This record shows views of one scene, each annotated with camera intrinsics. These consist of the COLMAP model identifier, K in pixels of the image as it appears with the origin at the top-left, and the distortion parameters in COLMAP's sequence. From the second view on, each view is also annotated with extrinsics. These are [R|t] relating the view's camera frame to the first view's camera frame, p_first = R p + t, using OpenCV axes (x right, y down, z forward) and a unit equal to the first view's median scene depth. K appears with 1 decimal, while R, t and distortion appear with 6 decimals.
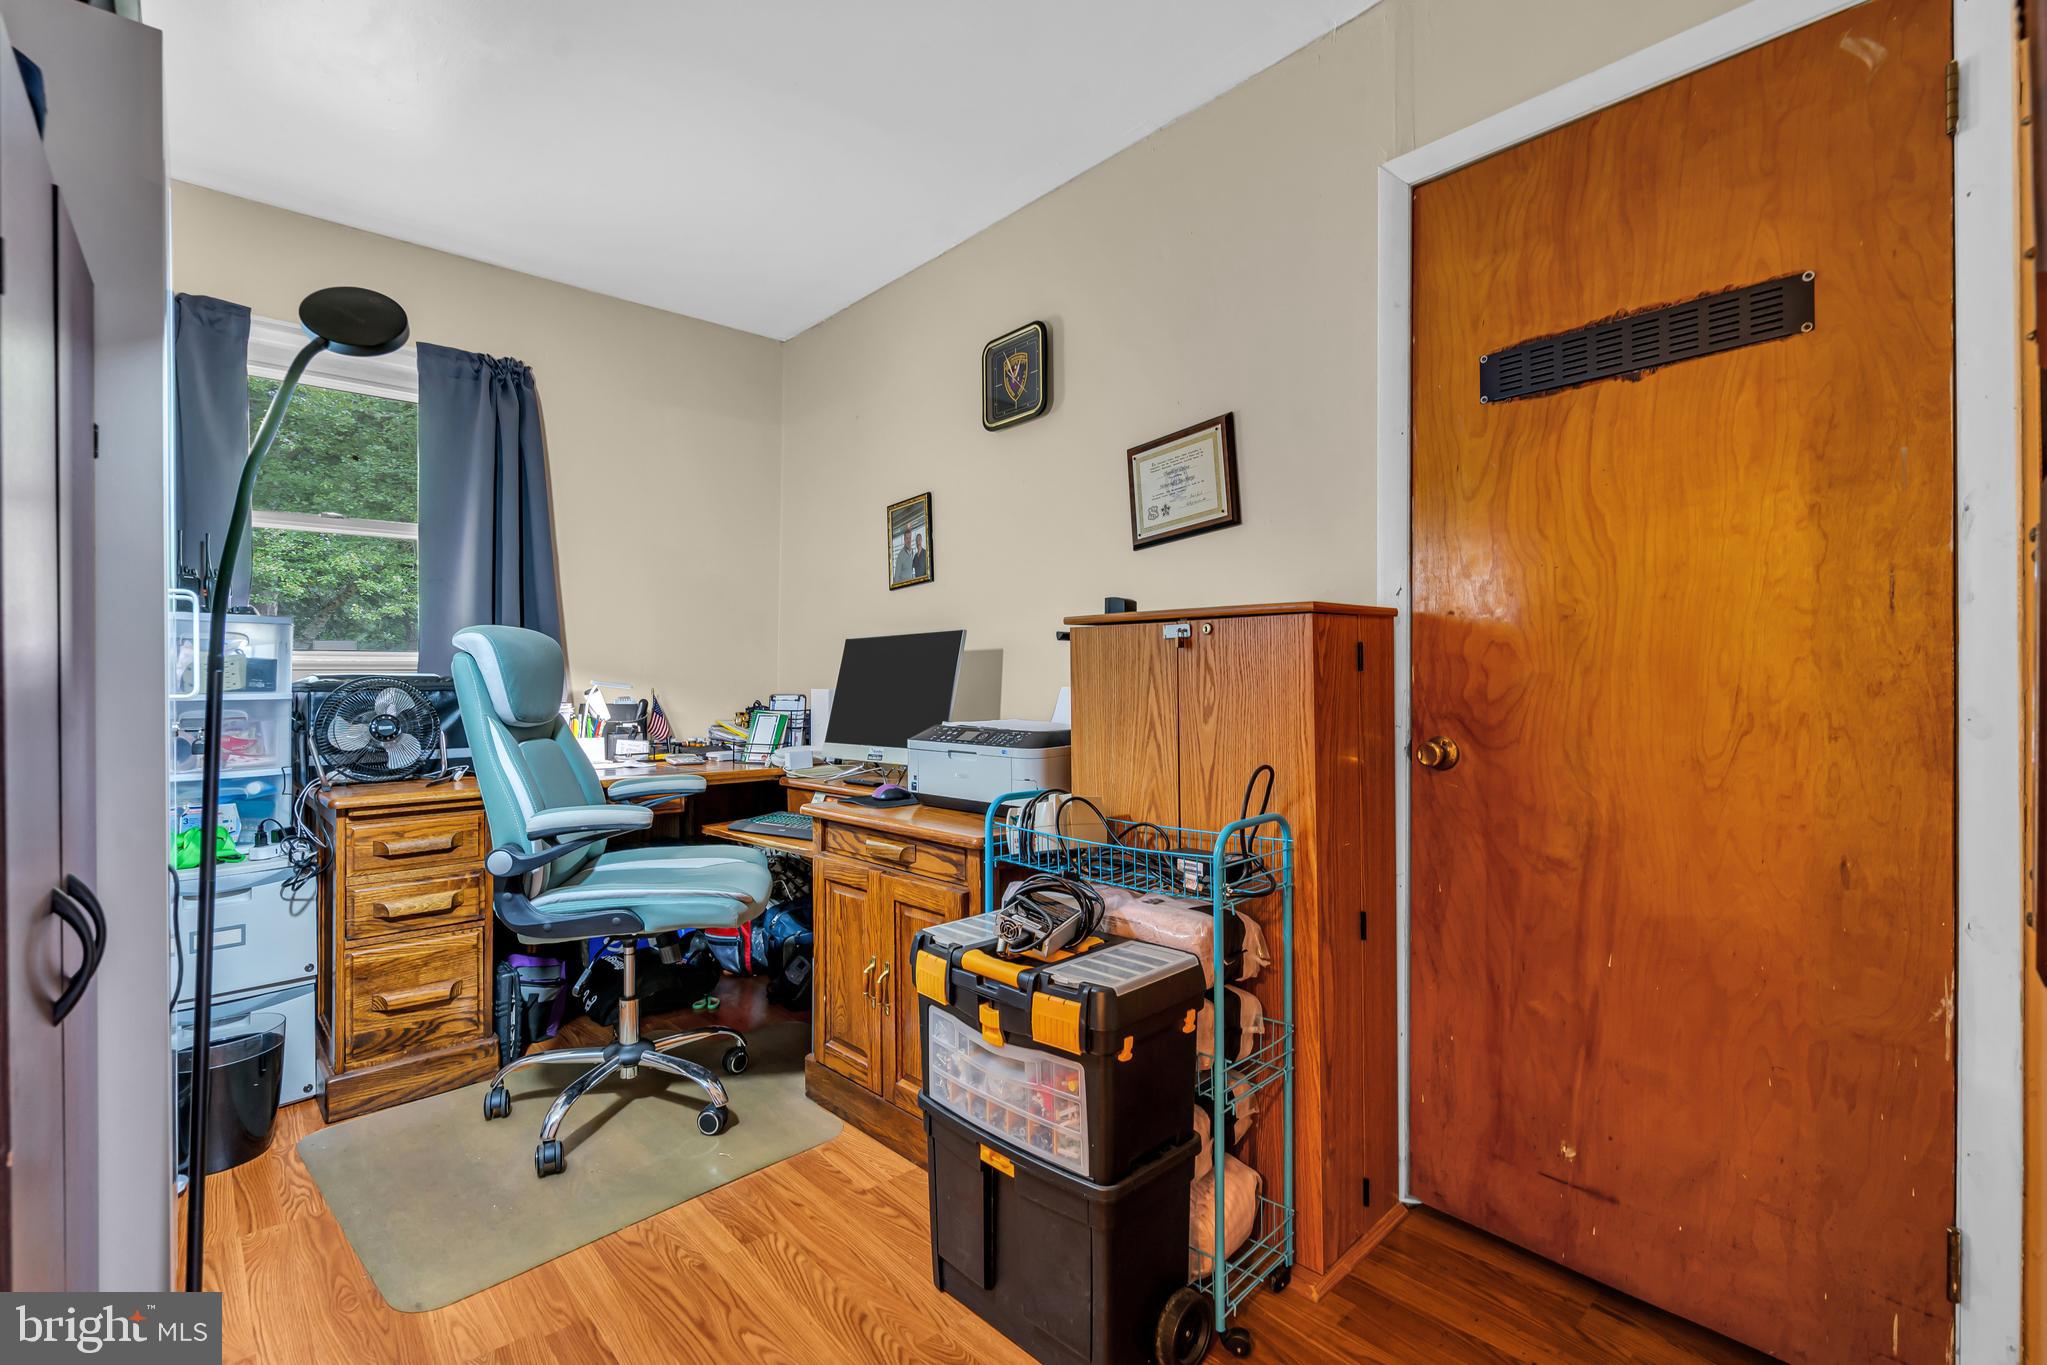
lens RADIAL K [[921.0, 0, 1028.0], [0, 921.0, 675.1], [0, 0, 1]] dist [-0.001486, 0.000611]
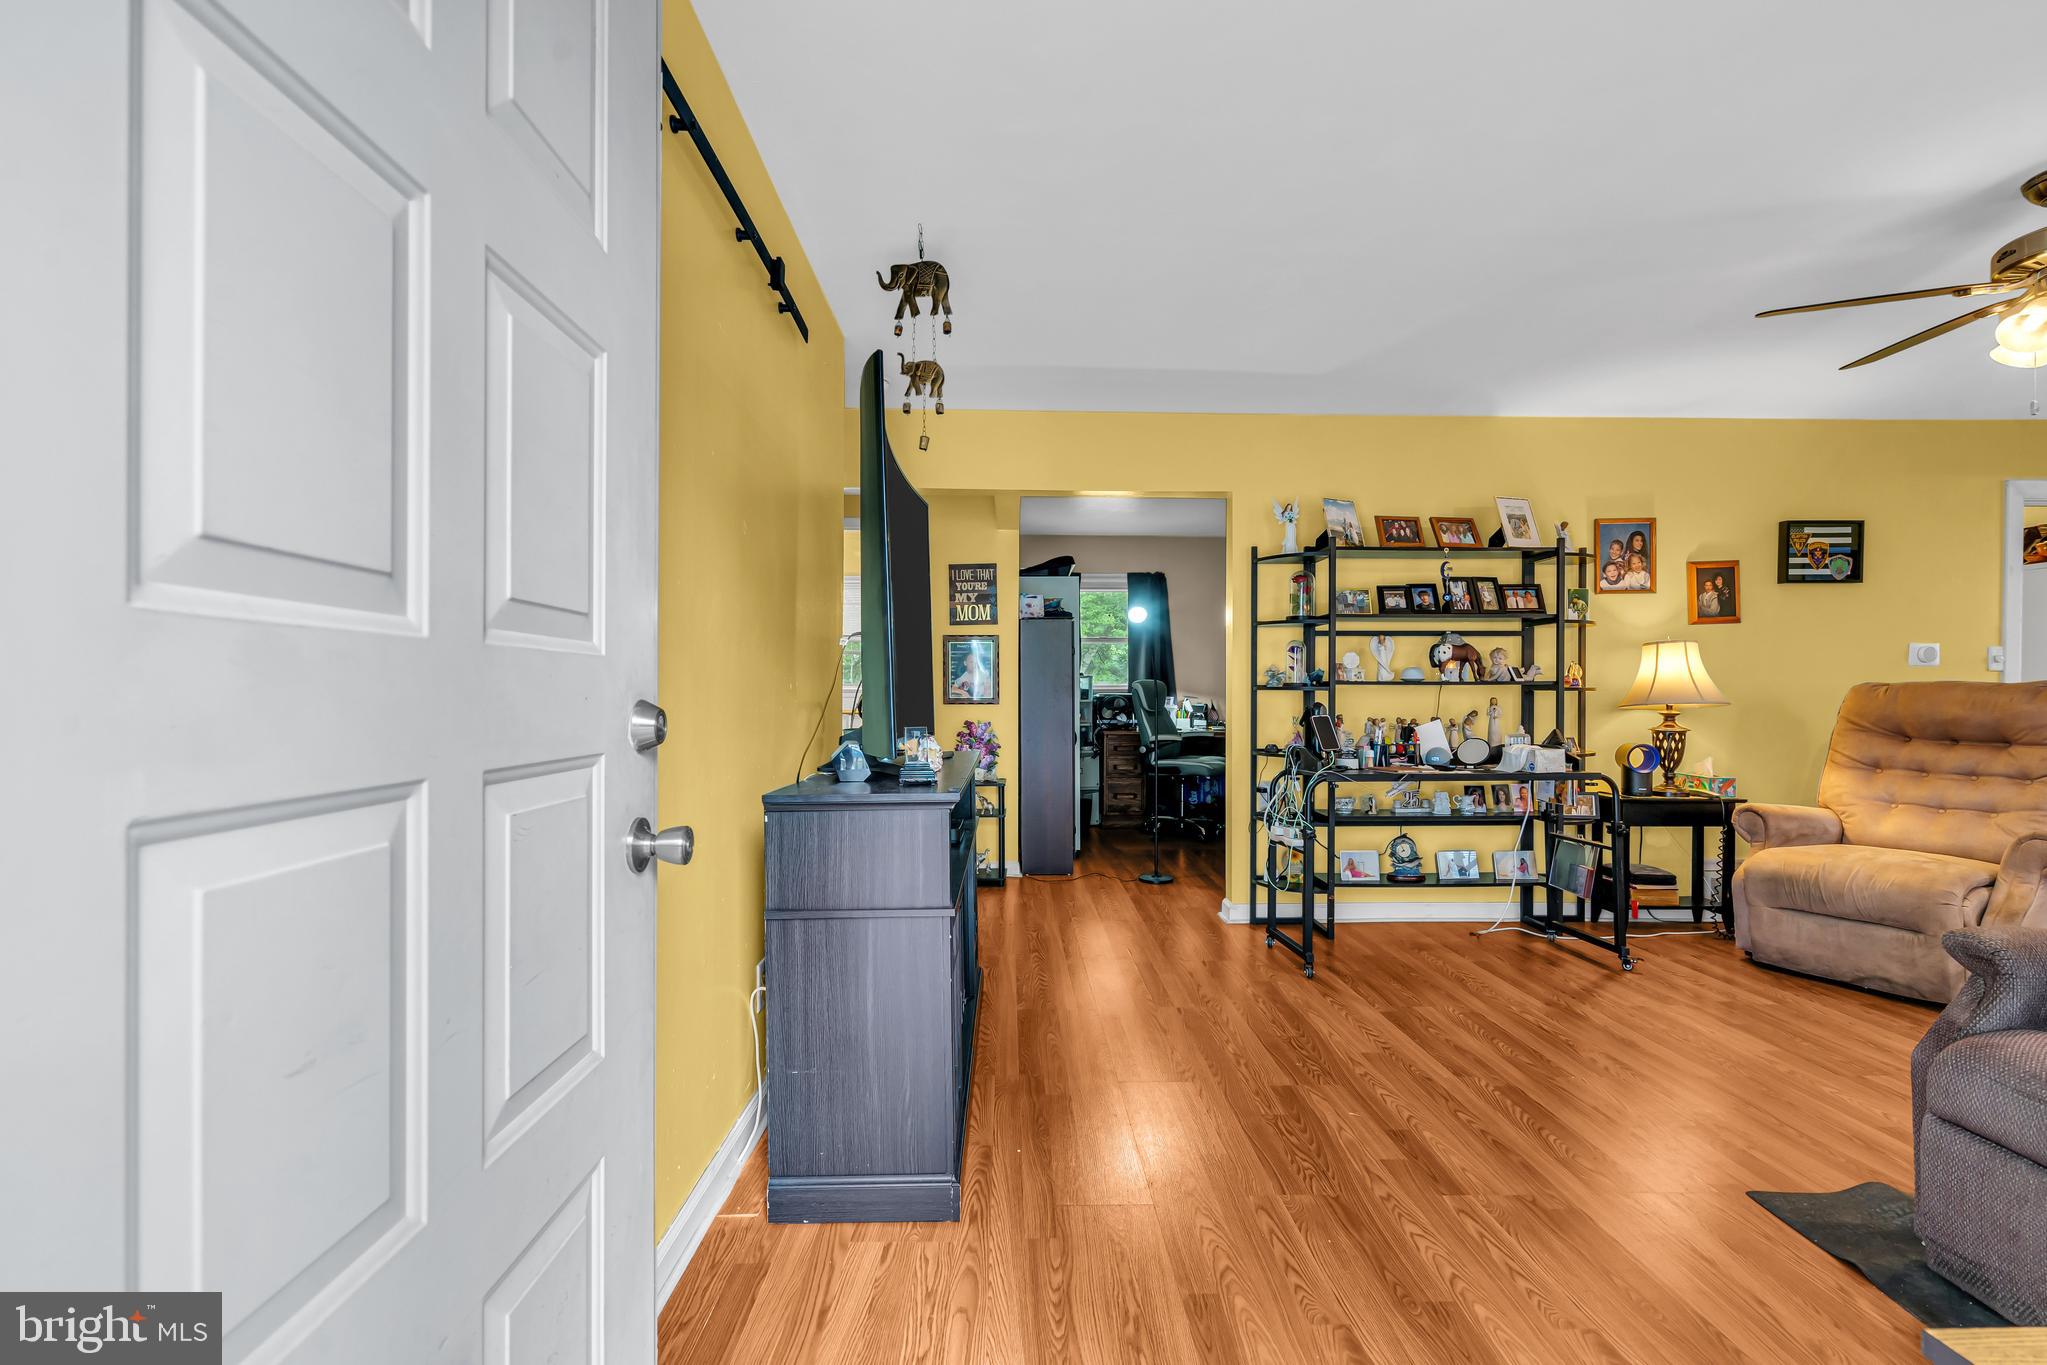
lens RADIAL K [[921.0, 0, 1025.7], [0, 921.0, 691.5], [0, 0, 1]] dist [-0.001486, 0.000611]
pose [[0.743781, -0.006132, -0.668396, 0.993242], [0.003673, 0.999980, -0.005087, 0.004901], [0.668414, 0.001329, 0.743788, -1.310150]]
